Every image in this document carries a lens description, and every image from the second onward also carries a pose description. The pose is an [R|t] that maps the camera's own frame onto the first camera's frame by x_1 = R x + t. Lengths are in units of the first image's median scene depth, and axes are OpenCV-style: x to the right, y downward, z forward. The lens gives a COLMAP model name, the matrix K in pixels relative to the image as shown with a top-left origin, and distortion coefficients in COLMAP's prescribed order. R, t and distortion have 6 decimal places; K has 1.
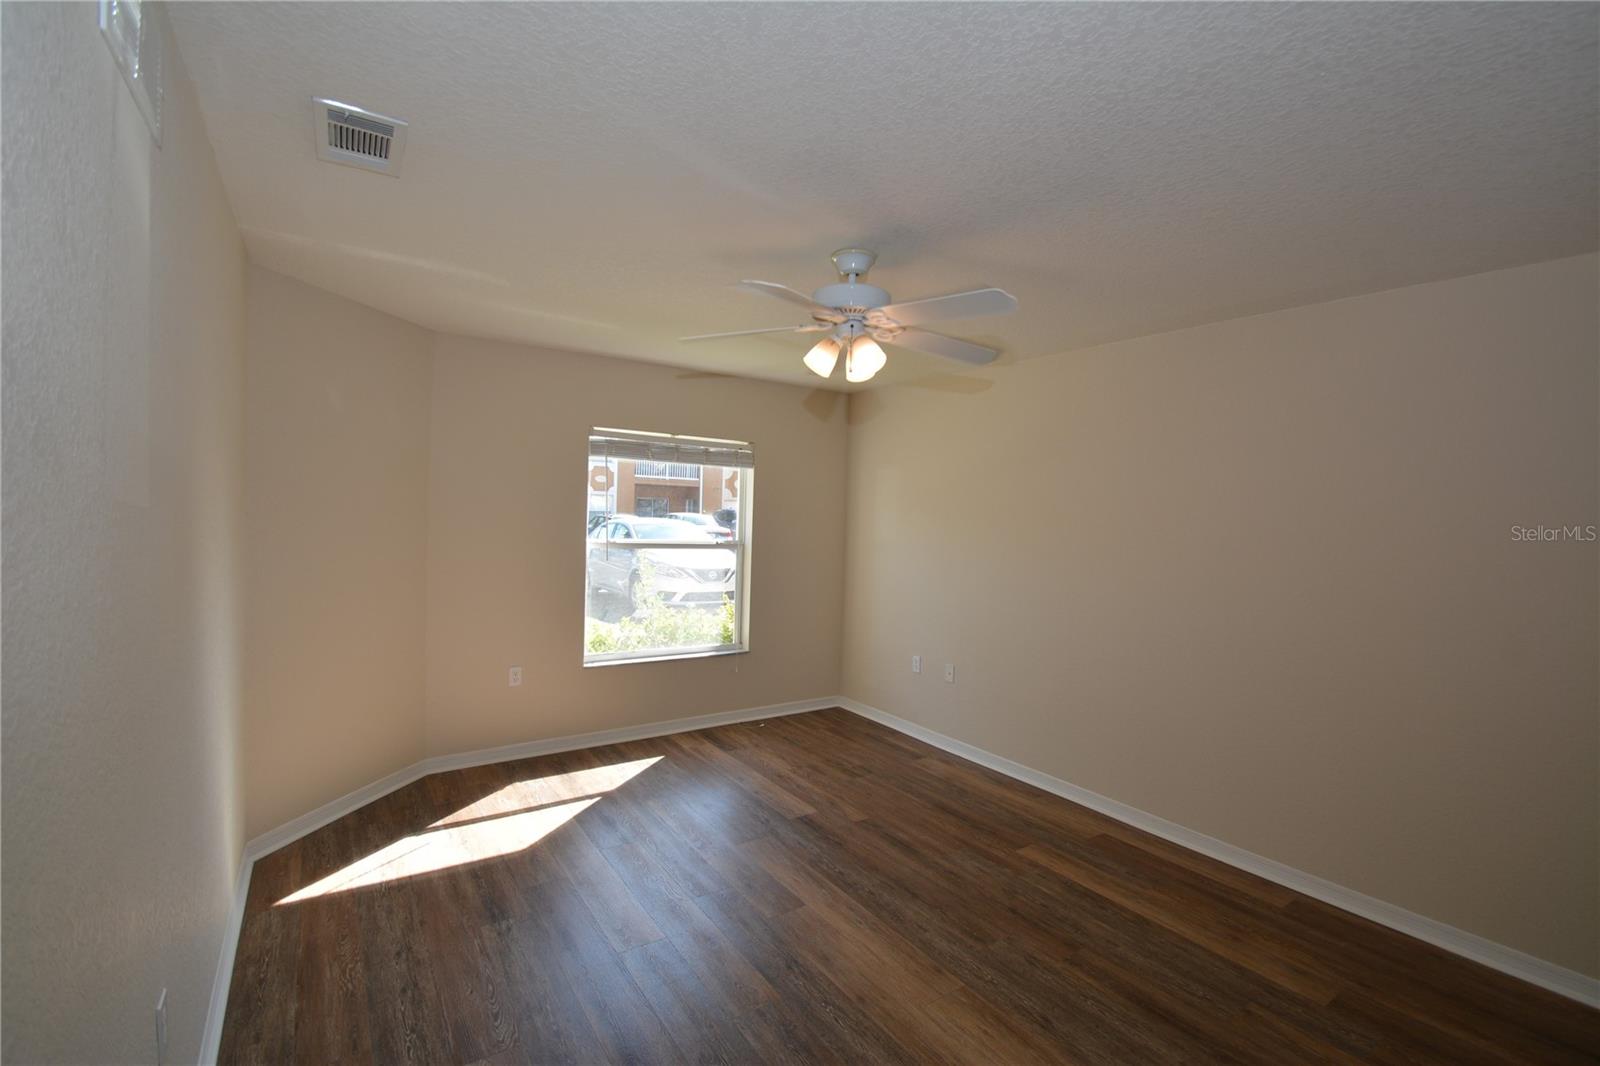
lens RADIAL K [[703.0, 0, 803.7], [0, 703.0, 535.2], [0, 0, 1]] dist [0.013629, -0.015117]
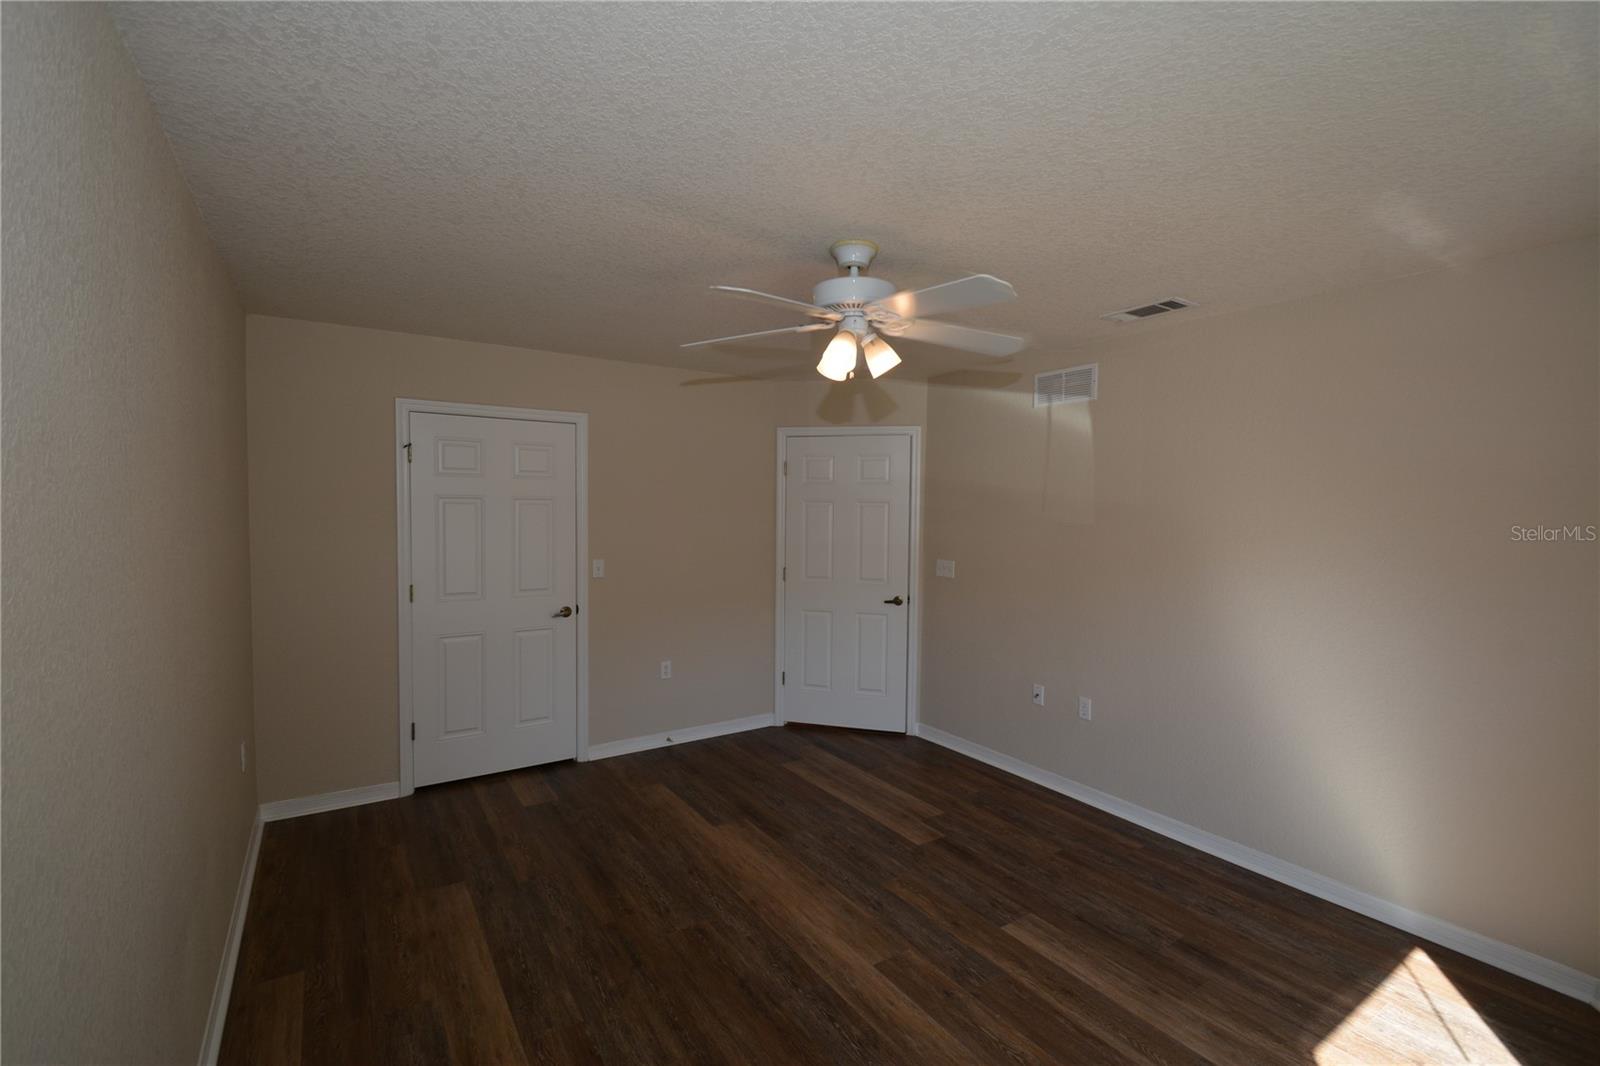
lens RADIAL K [[703.0, 0, 803.7], [0, 703.0, 535.2], [0, 0, 1]] dist [0.013629, -0.015117]
pose [[-0.999067, -0.042367, 0.008350, 0.112414], [-0.041662, 0.996560, 0.071647, -0.078254], [-0.011357, 0.071232, -0.997395, 1.959898]]
